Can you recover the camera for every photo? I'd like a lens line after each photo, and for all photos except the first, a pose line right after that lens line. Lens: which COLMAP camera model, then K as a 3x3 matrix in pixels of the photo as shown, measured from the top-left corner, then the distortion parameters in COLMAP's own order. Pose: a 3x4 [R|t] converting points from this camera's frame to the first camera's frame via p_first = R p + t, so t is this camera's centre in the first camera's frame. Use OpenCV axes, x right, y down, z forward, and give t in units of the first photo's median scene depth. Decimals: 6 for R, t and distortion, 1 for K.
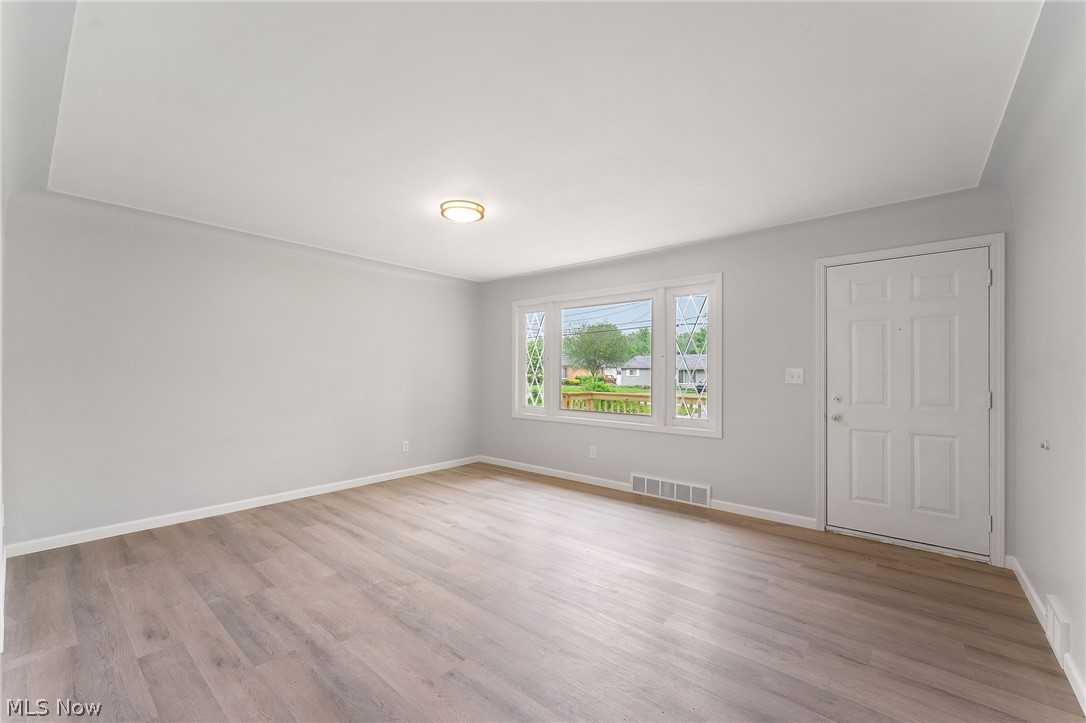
lens RADIAL K [[435.6, 0, 545.0], [0, 435.6, 365.9], [0, 0, 1]] dist [0.002180, 0.000102]
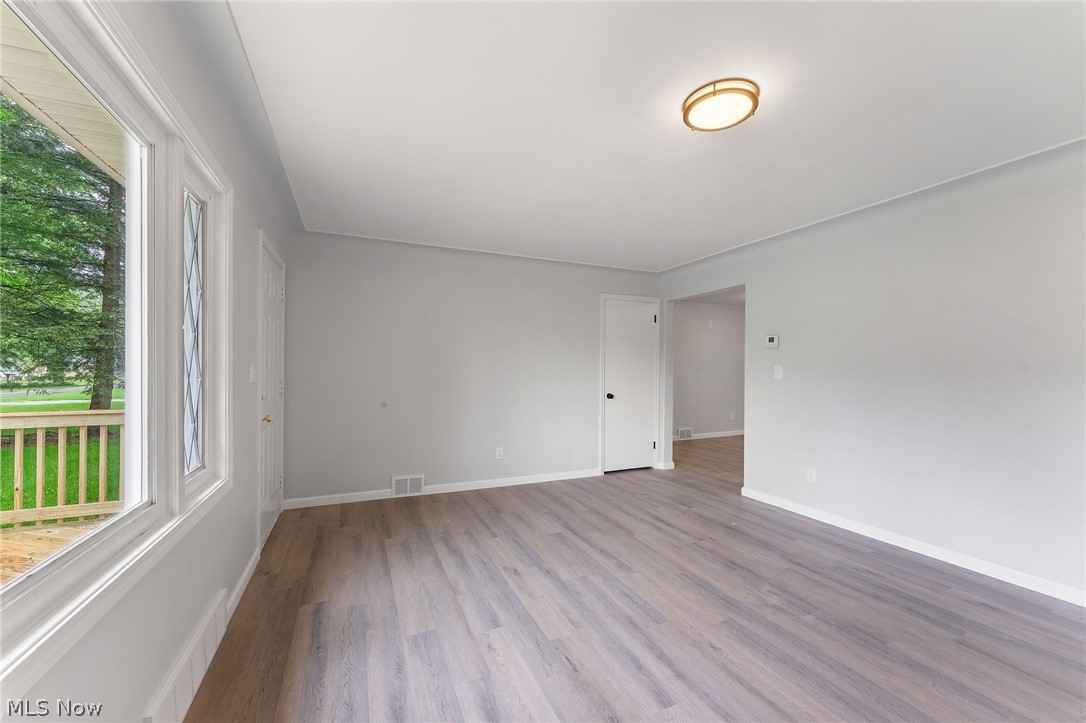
lens RADIAL K [[435.6, 0, 545.3], [0, 435.6, 366.7], [0, 0, 1]] dist [0.002180, 0.000102]
pose [[-0.900599, -0.005554, 0.434616, -0.292670], [-0.012062, 0.999853, -0.012217, 0.023151], [-0.434484, -0.016244, -0.900533, 2.034960]]
